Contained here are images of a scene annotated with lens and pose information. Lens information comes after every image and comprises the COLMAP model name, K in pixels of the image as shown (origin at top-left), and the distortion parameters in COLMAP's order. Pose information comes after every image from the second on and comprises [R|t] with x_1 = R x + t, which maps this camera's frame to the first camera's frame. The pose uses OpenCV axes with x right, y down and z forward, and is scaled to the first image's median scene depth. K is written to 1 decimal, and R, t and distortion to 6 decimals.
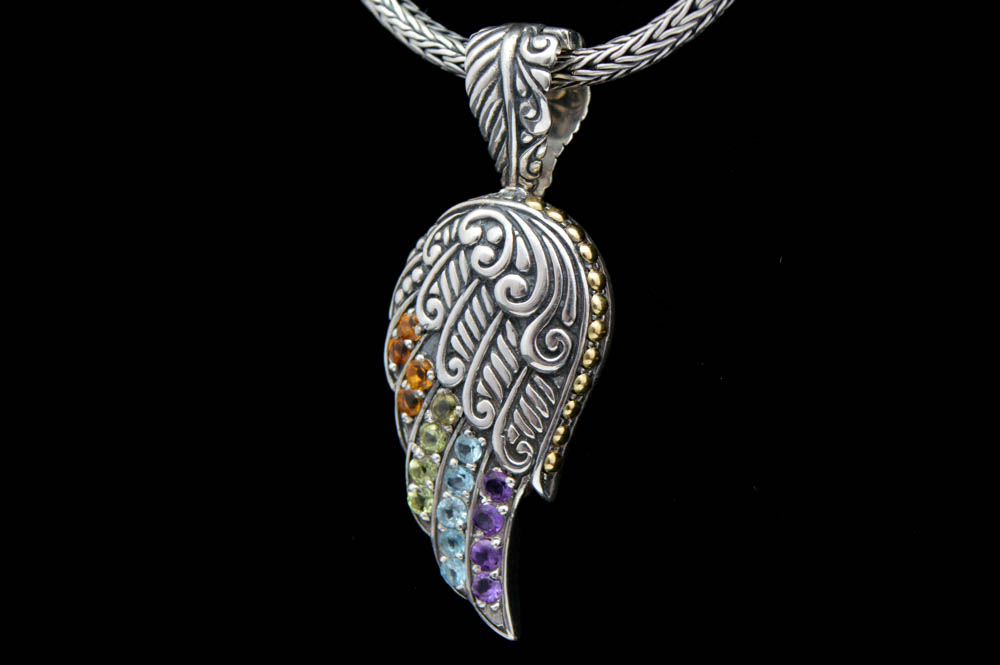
lens RADIAL K [[2402.1, 0, 493.7], [0, 2402.1, 327.4], [0, 0, 1]] dist [-0.042556, 0.000000]
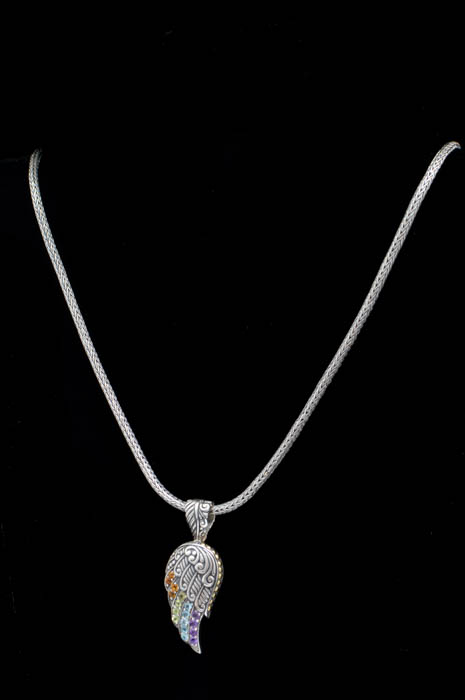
lens RADIAL K [[1681.5, 0, 231.2], [0, 1681.5, 349.6], [0, 0, 1]] dist [-0.042556, 0.000000]
pose [[0.987055, -0.017099, 0.159468, -0.381713], [0.023994, 0.998854, -0.041411, -0.260663], [-0.158578, 0.044702, 0.986334, -1.807008]]
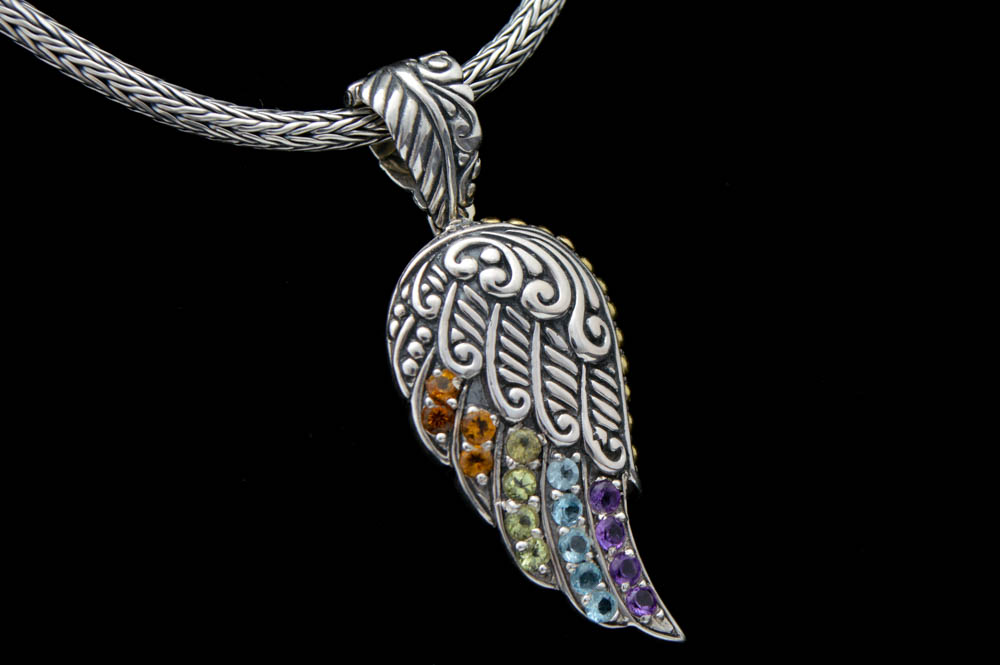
lens RADIAL K [[2402.1, 0, 493.5], [0, 2402.1, 332.8], [0, 0, 1]] dist [-0.042556, 0.000000]
pose [[0.628825, -0.261144, 0.732382, -0.698028], [0.460688, 0.883916, -0.080372, 0.064919], [-0.626375, 0.387939, 0.676134, 0.367606]]
